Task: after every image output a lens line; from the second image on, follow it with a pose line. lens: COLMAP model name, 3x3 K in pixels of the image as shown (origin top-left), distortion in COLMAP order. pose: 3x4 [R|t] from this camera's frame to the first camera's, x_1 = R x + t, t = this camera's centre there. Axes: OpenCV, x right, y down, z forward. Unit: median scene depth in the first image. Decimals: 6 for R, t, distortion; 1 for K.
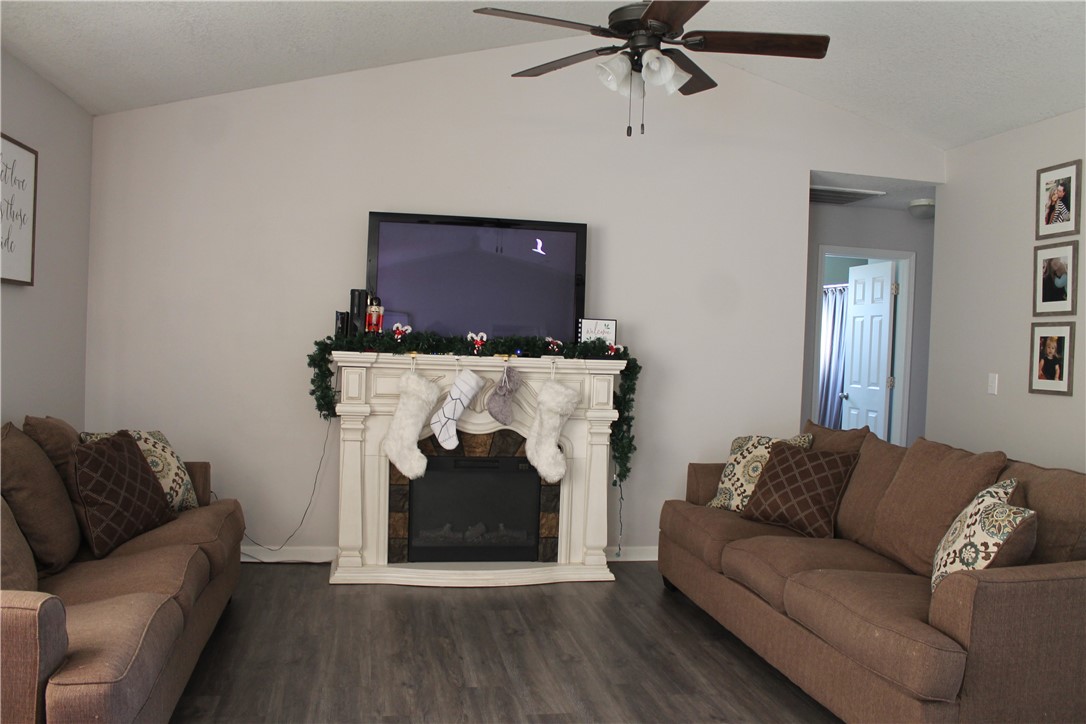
lens RADIAL K [[917.2, 0, 531.9], [0, 917.2, 368.8], [0, 0, 1]] dist [-0.169425, 0.151126]
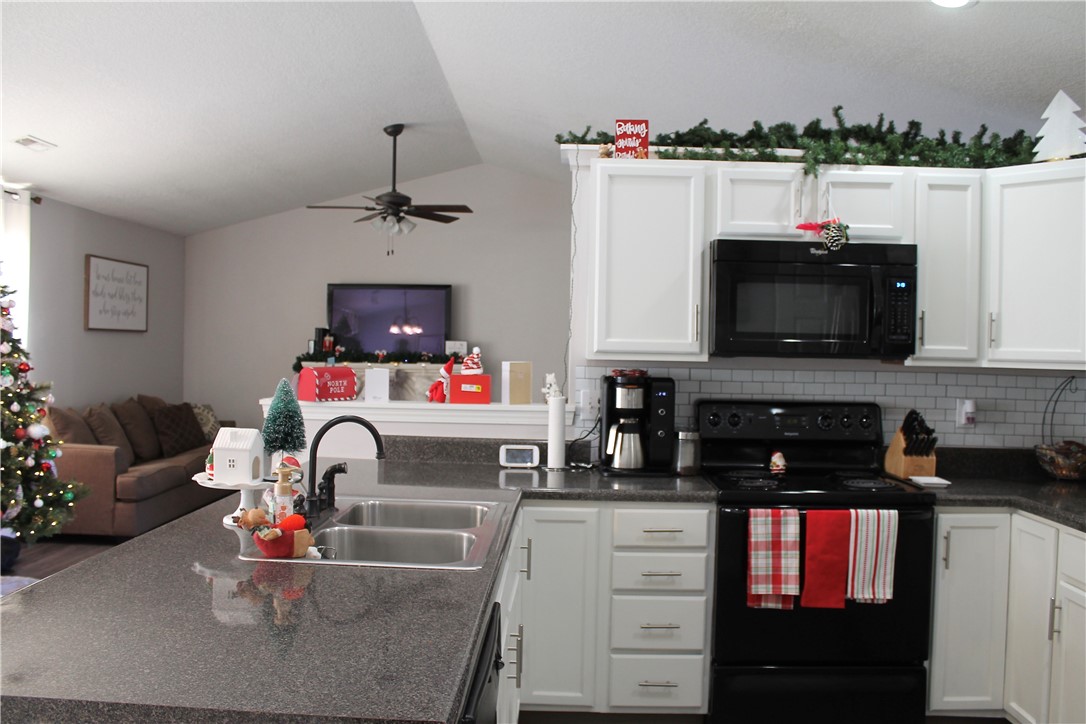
lens RADIAL K [[917.2, 0, 531.9], [0, 917.2, 368.8], [0, 0, 1]] dist [-0.169425, 0.151126]
pose [[0.978495, -0.016821, -0.205584, 0.619019], [0.014405, 0.999809, -0.013243, 0.025691], [0.205767, 0.009997, 0.978550, -0.709429]]
